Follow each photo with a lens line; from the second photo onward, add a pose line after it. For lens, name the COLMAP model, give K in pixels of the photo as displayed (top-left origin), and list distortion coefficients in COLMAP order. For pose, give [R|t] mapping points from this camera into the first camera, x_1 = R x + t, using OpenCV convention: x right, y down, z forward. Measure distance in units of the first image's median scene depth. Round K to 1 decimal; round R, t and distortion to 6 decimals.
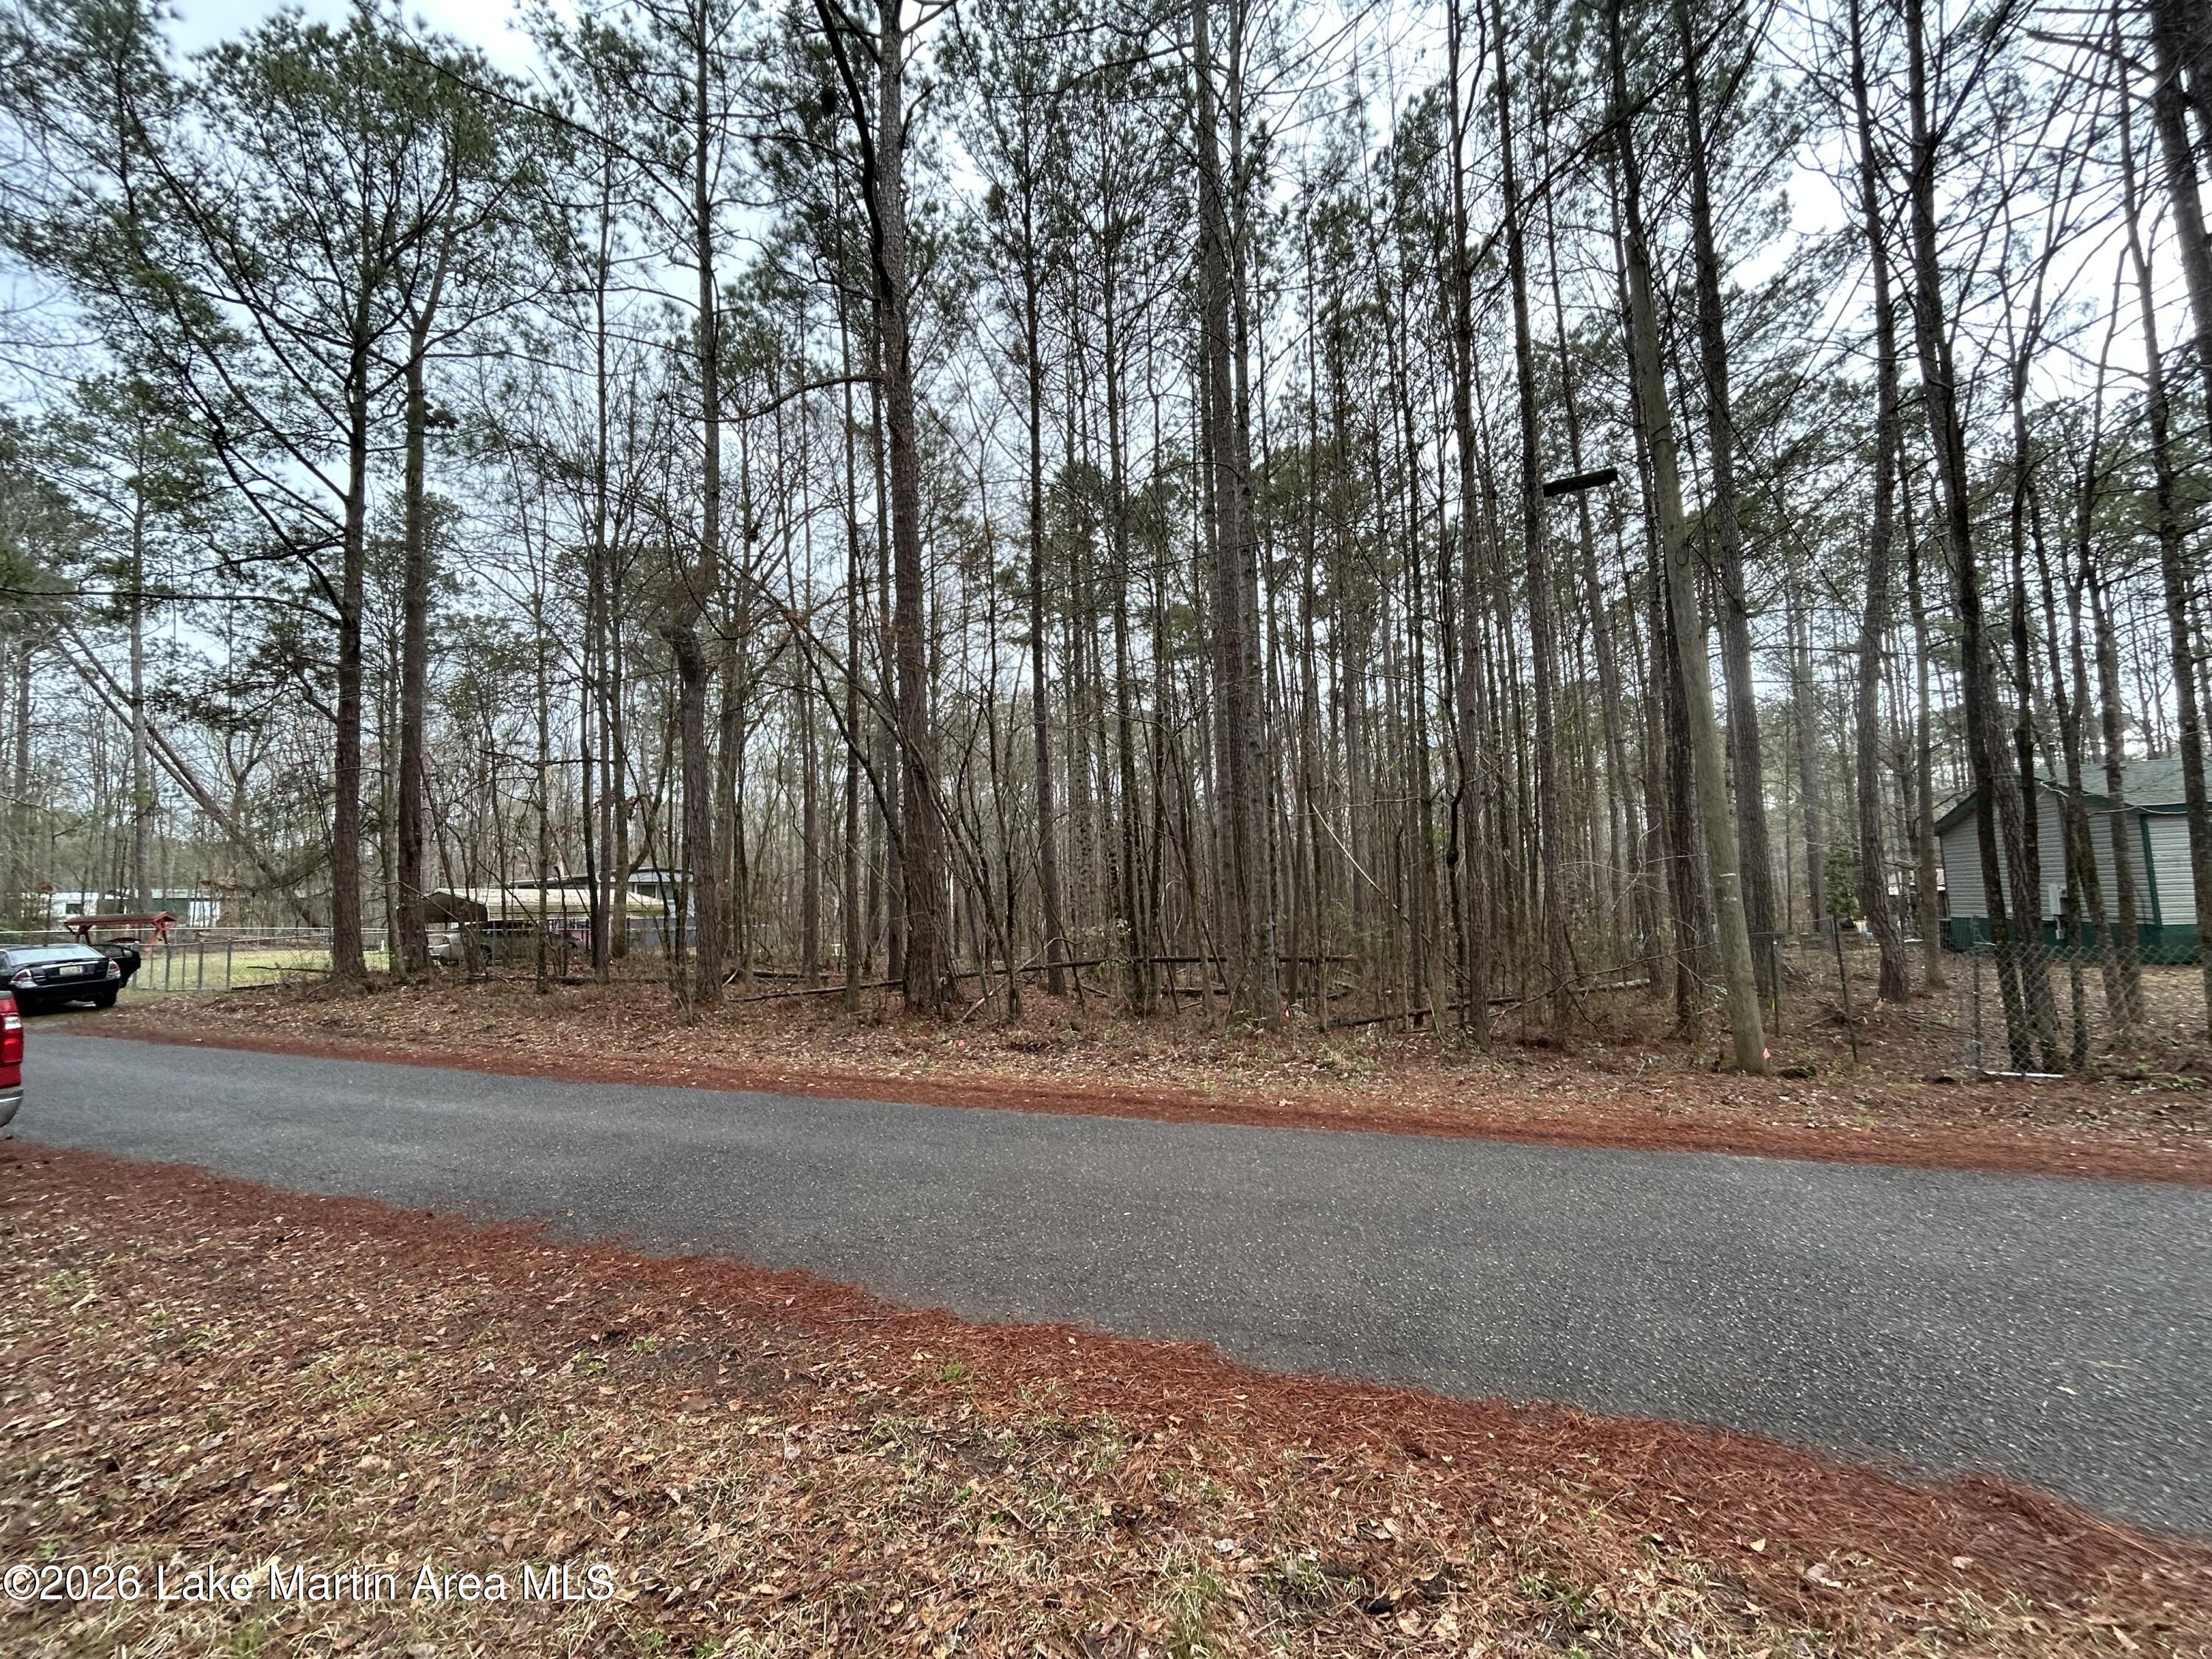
lens RADIAL K [[889.7, 0, 1108.2], [0, 889.7, 829.3], [0, 0, 1]] dist [0.008022, -0.001168]
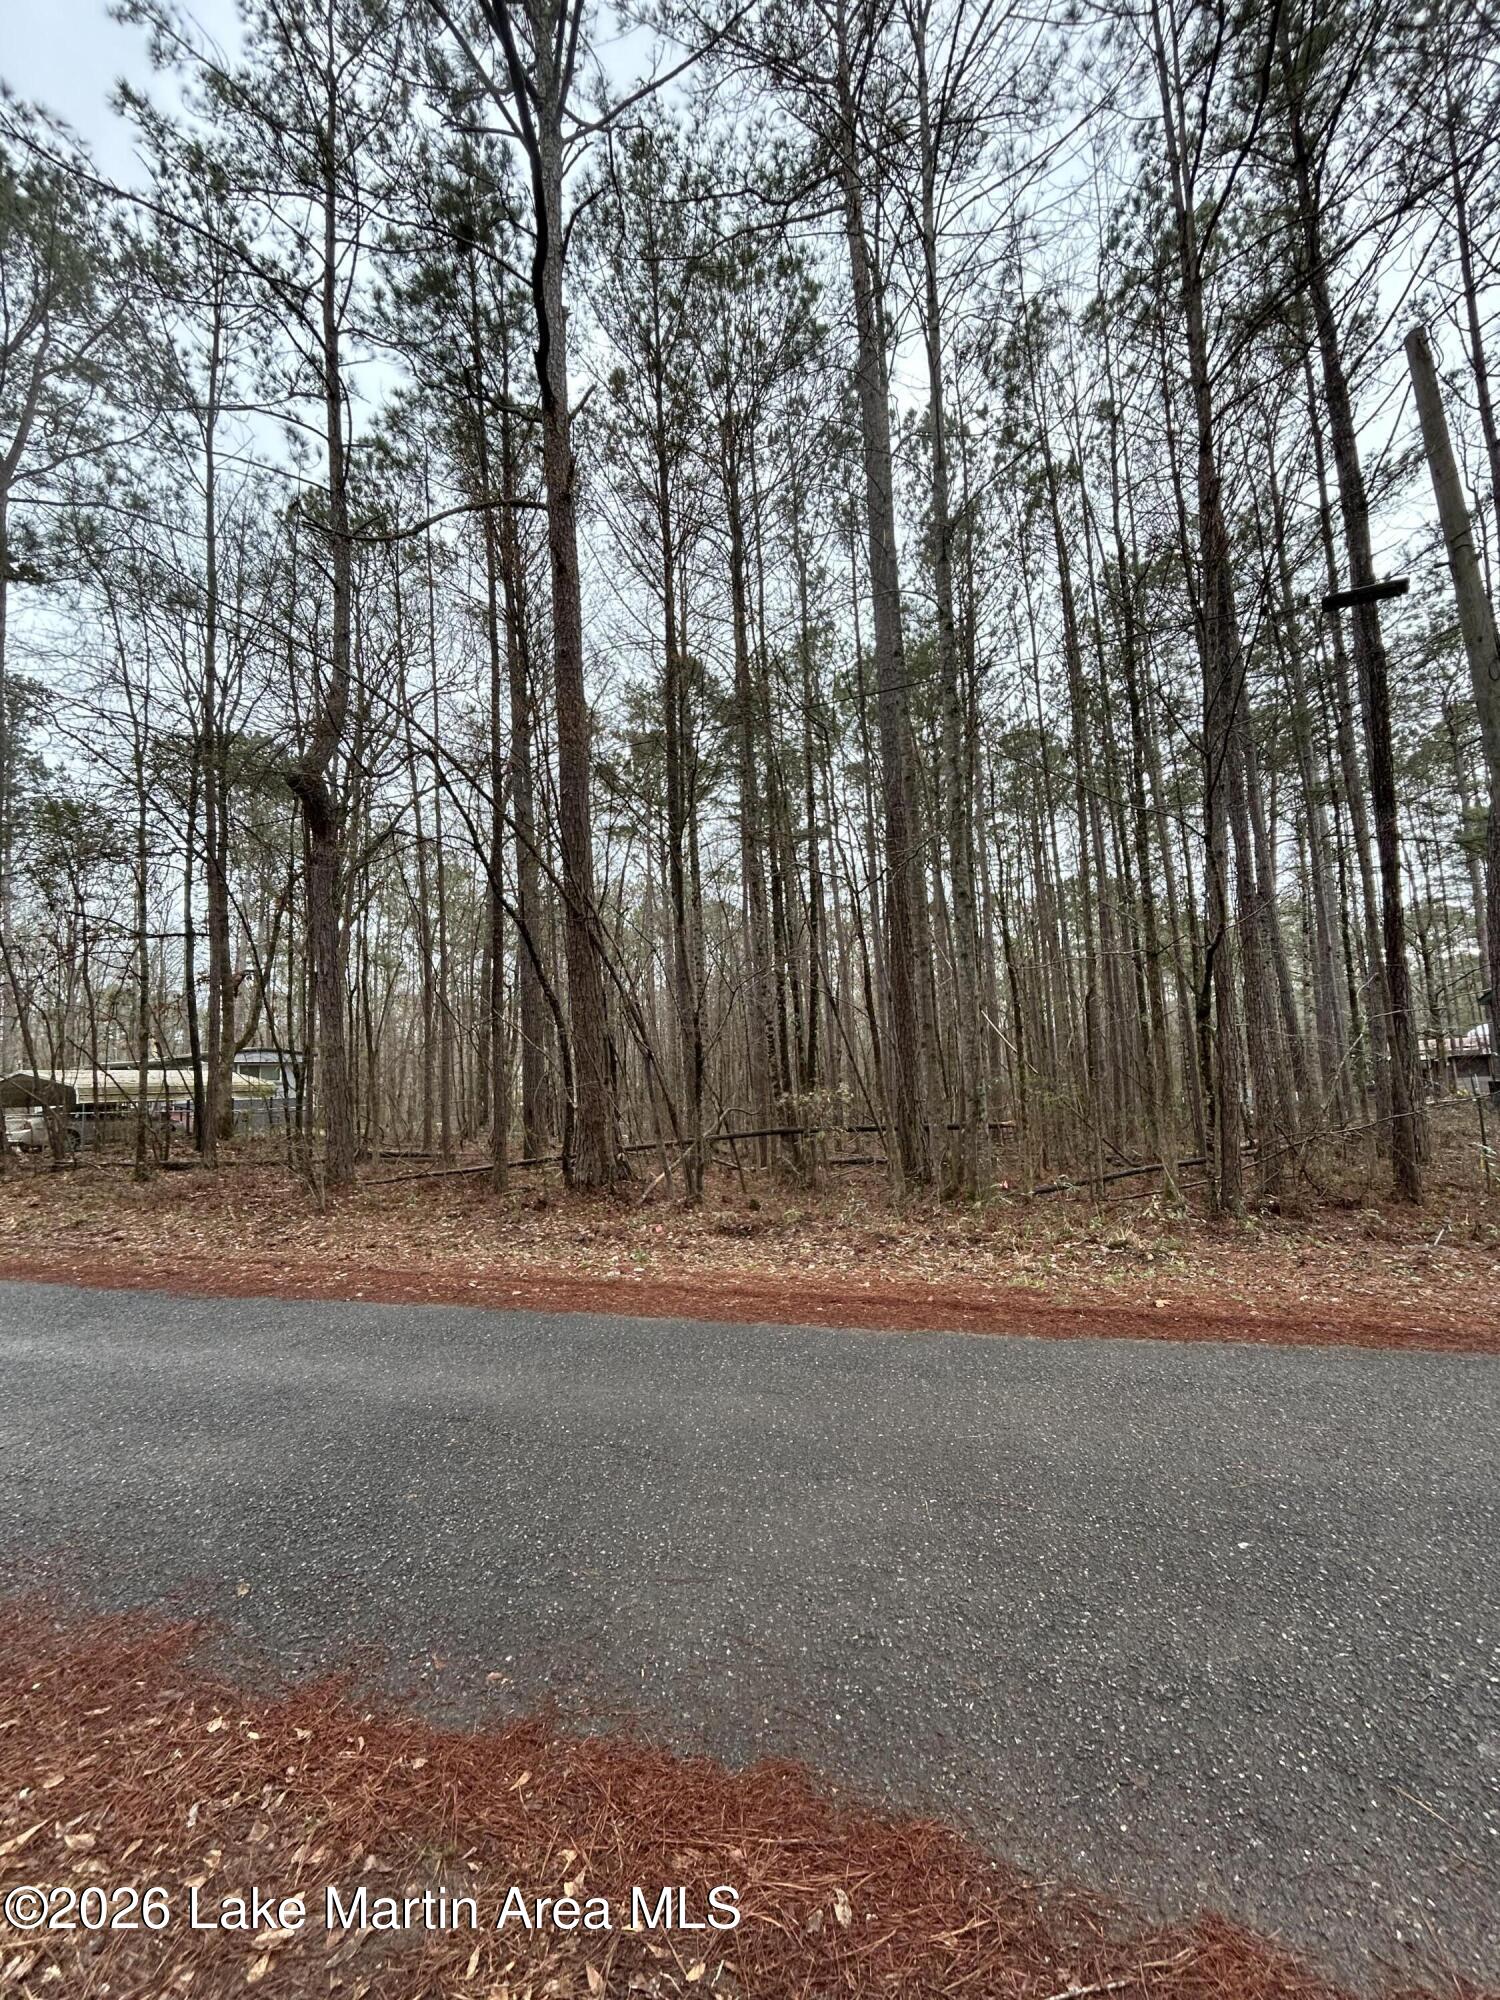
lens RADIAL K [[804.4, 0, 747.3], [0, 804.4, 1000.8], [0, 0, 1]] dist [0.008022, -0.001168]
pose [[0.996271, -0.006311, 0.086050, -0.080177], [0.008019, 0.999777, -0.019524, 0.018380], [-0.085908, 0.020142, 0.996099, 0.112379]]
